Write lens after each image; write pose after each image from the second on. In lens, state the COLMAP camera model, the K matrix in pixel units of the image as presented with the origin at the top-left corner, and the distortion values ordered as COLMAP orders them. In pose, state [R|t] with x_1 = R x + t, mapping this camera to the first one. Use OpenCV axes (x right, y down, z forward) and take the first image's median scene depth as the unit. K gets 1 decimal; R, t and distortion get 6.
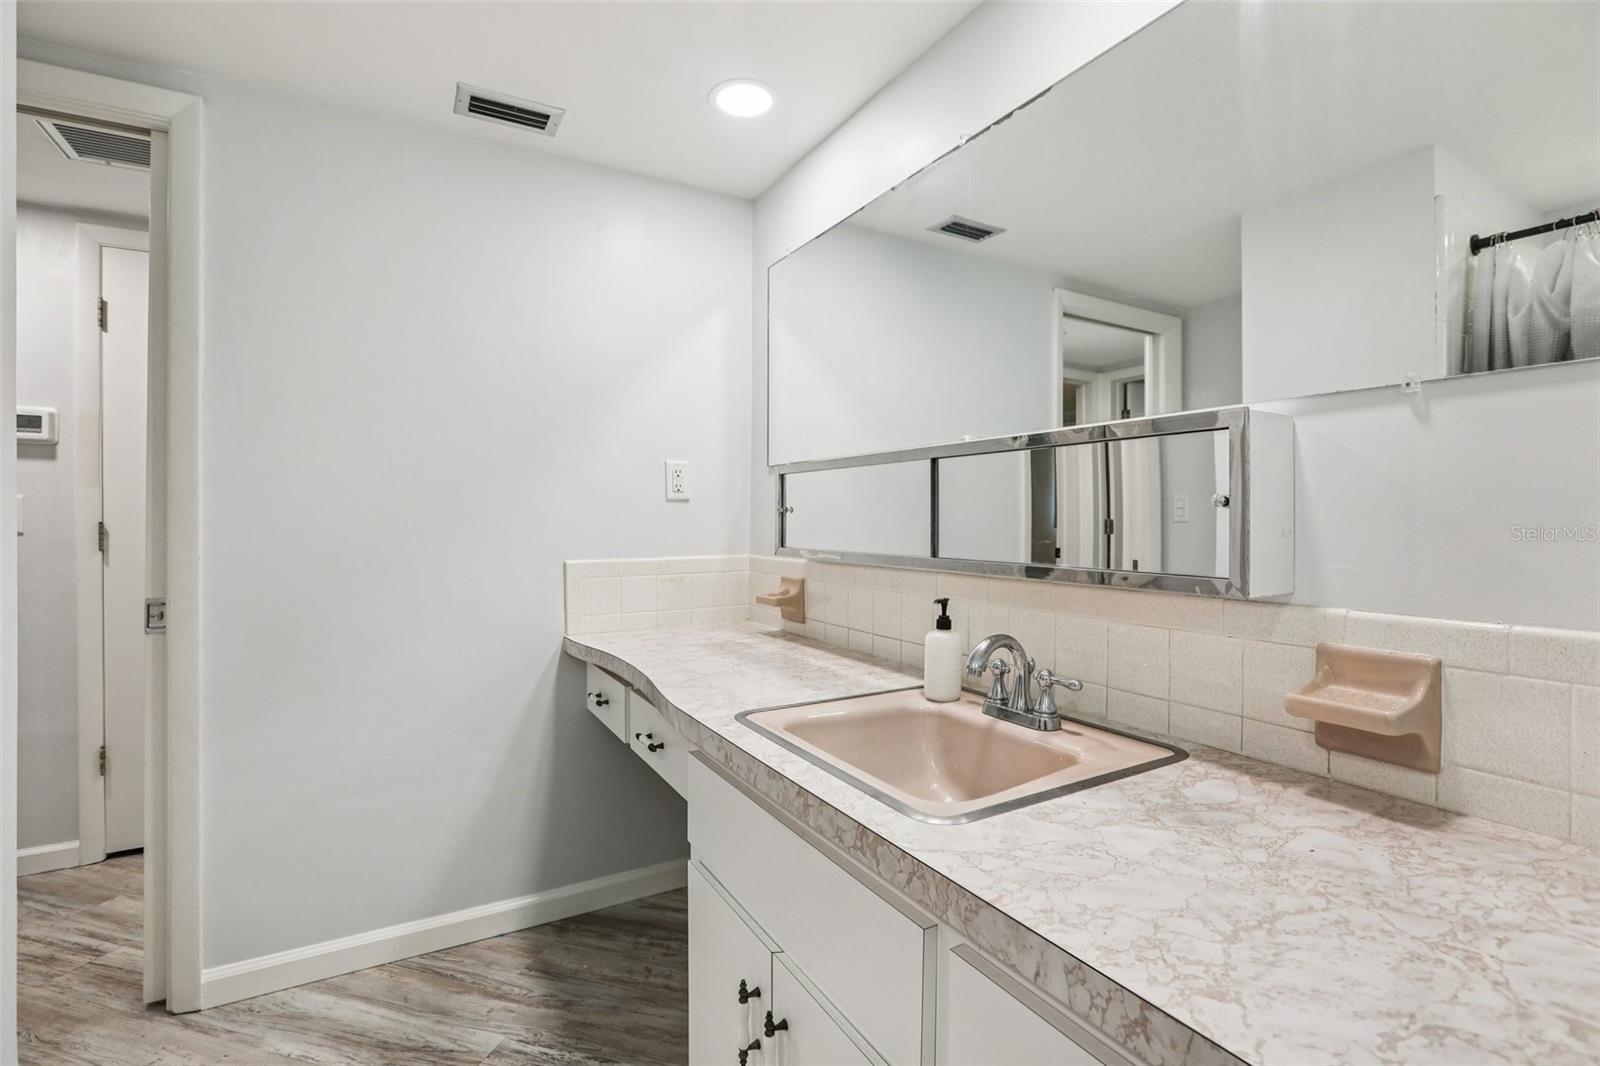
lens RADIAL K [[723.9, 0, 803.6], [0, 723.9, 522.1], [0, 0, 1]] dist [-0.031075, 0.007696]
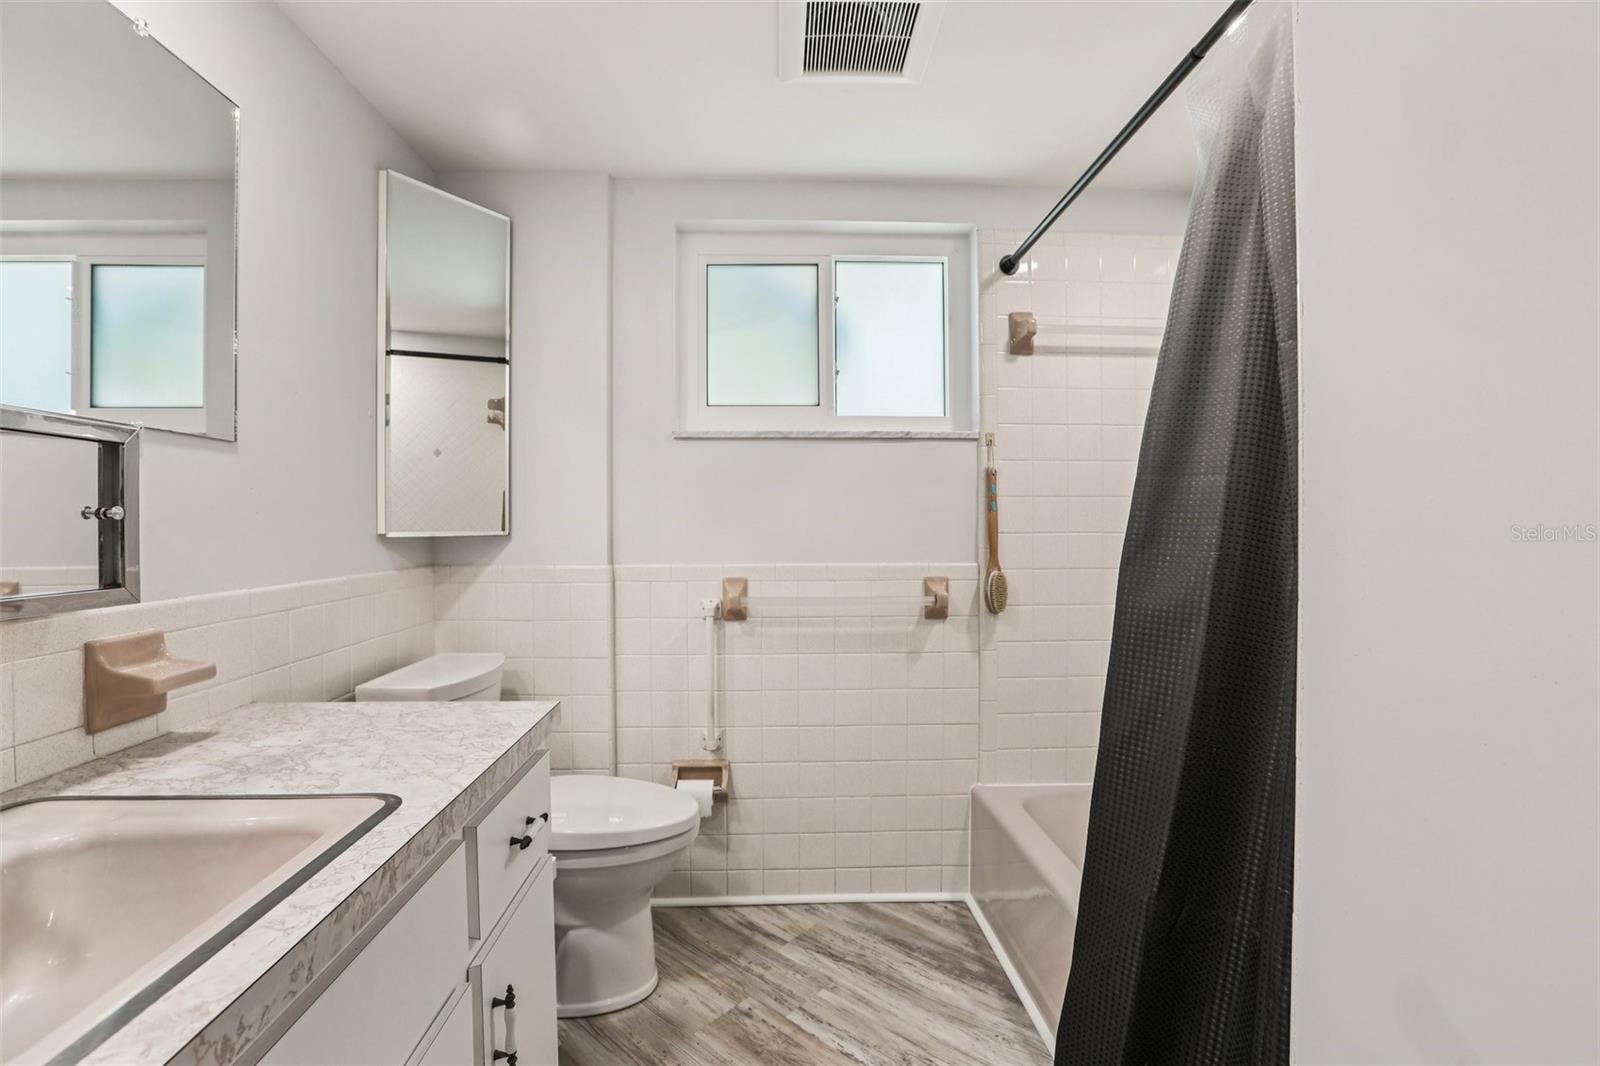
lens RADIAL K [[723.9, 0, 798.1], [0, 723.9, 525.3], [0, 0, 1]] dist [-0.031075, 0.007696]
pose [[-0.886771, 0.005711, 0.462174, -0.873351], [0.011917, 0.999874, 0.010510, -0.012714], [-0.462056, 0.014828, -0.886727, 1.665088]]
